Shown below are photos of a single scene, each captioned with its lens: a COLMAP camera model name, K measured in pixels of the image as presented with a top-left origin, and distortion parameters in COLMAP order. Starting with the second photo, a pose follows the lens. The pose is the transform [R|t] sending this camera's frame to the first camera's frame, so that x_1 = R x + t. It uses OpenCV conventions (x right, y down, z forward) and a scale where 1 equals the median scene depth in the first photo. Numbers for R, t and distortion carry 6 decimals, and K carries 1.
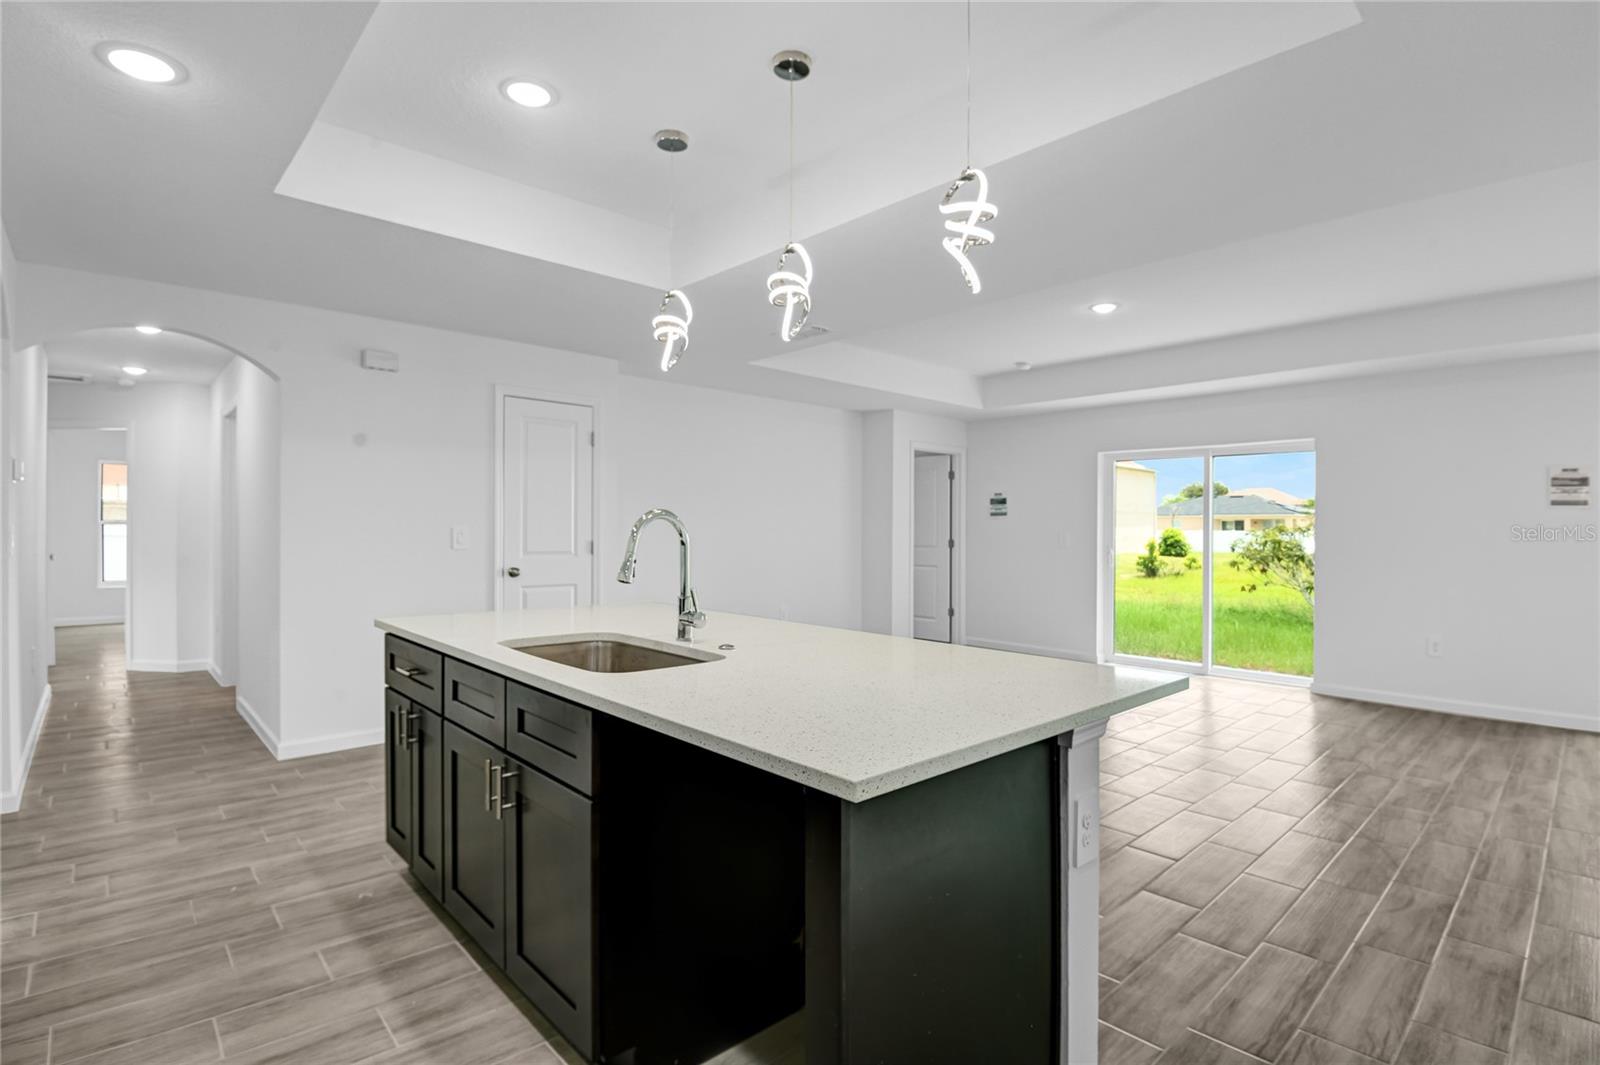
lens RADIAL K [[796.9, 0, 800.0], [0, 796.9, 532.5], [0, 0, 1]] dist [-0.055454, -0.000394]
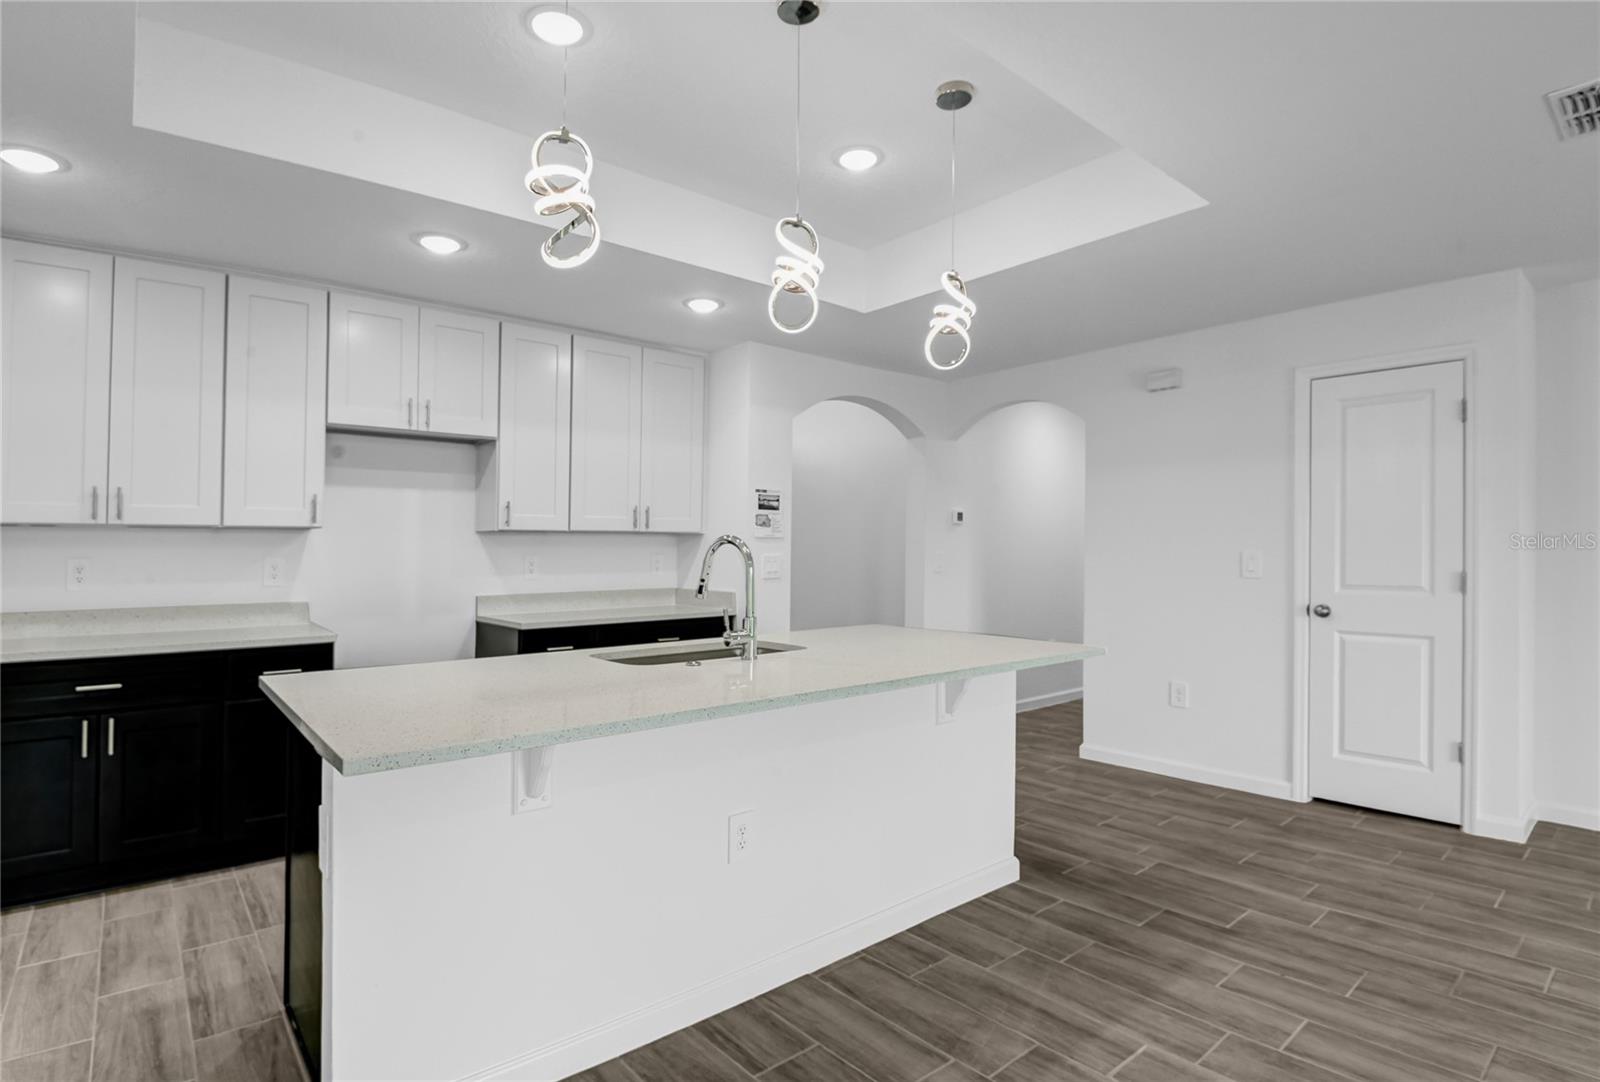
lens RADIAL K [[793.8, 0, 795.4], [0, 793.8, 602.9], [0, 0, 1]] dist [0.000300, -0.000119]
pose [[-0.040833, 0.052846, -0.997767, 0.700545], [-0.002087, 0.998594, 0.052976, 0.005193], [0.999164, 0.004245, -0.040665, 0.870037]]
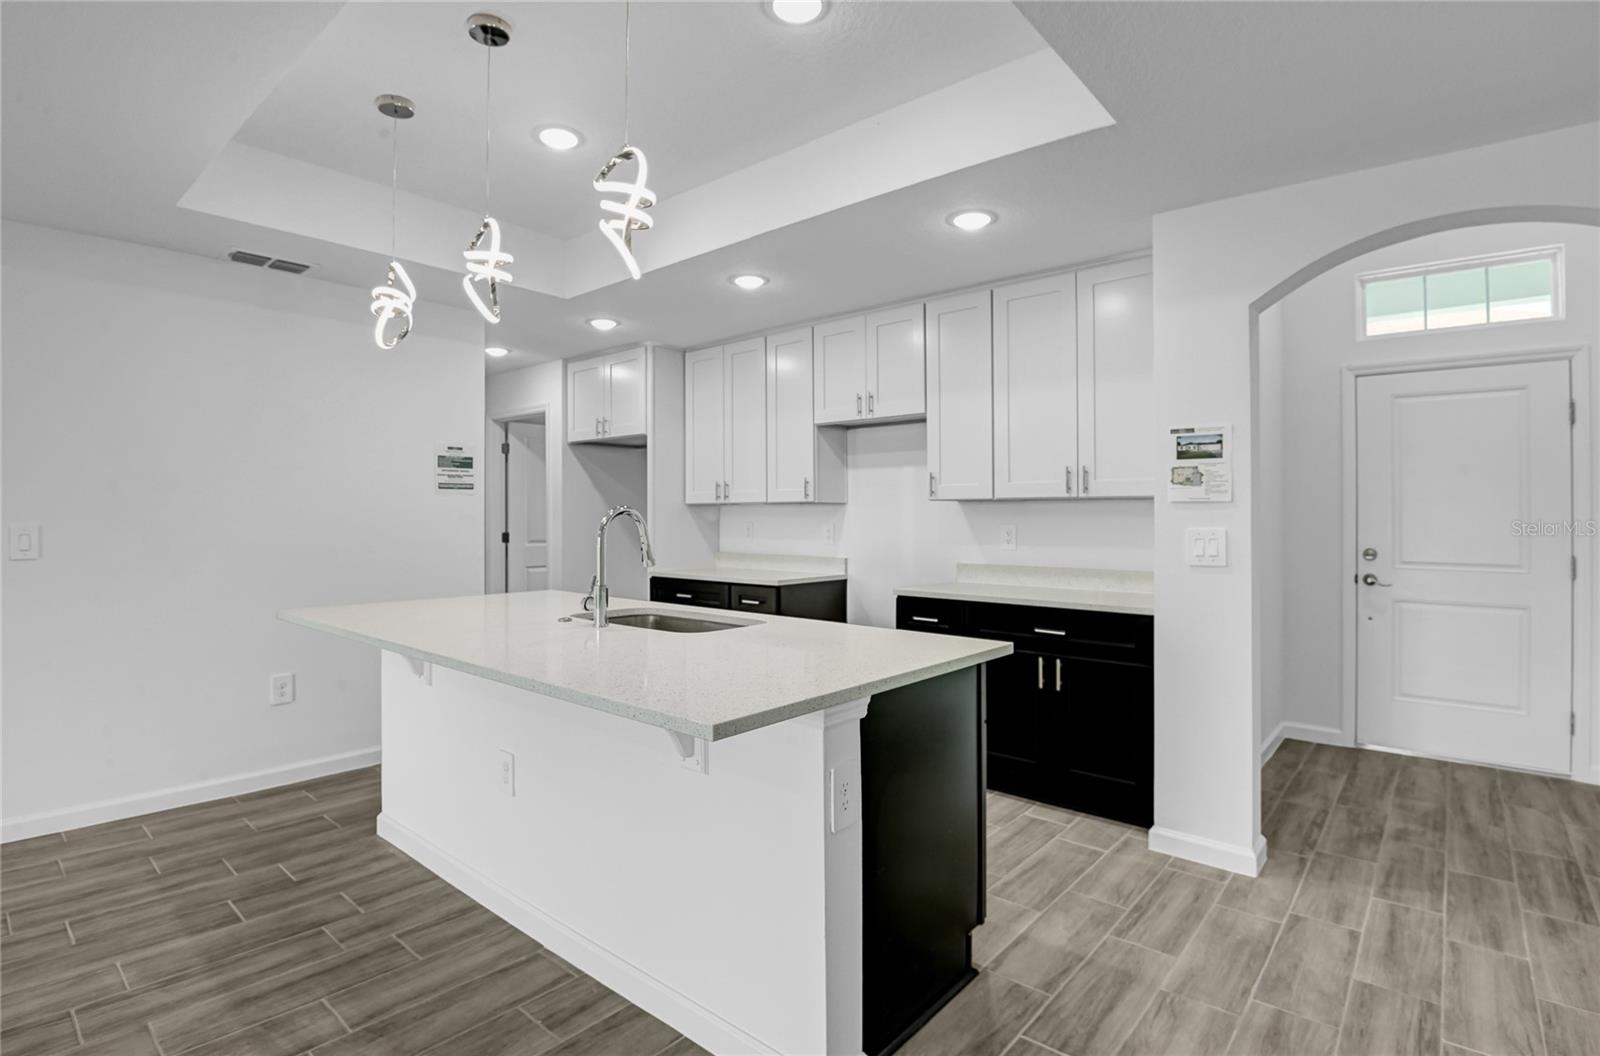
lens RADIAL K [[784.7, 0, 805.5], [0, 784.7, 510.0], [0, 0, 1]] dist [-0.000485, -0.031206]
pose [[-0.992186, -0.014020, -0.123976, -0.219046], [-0.013257, 0.999888, -0.006984, -0.015405], [0.124060, -0.005286, -0.992261, 1.651120]]
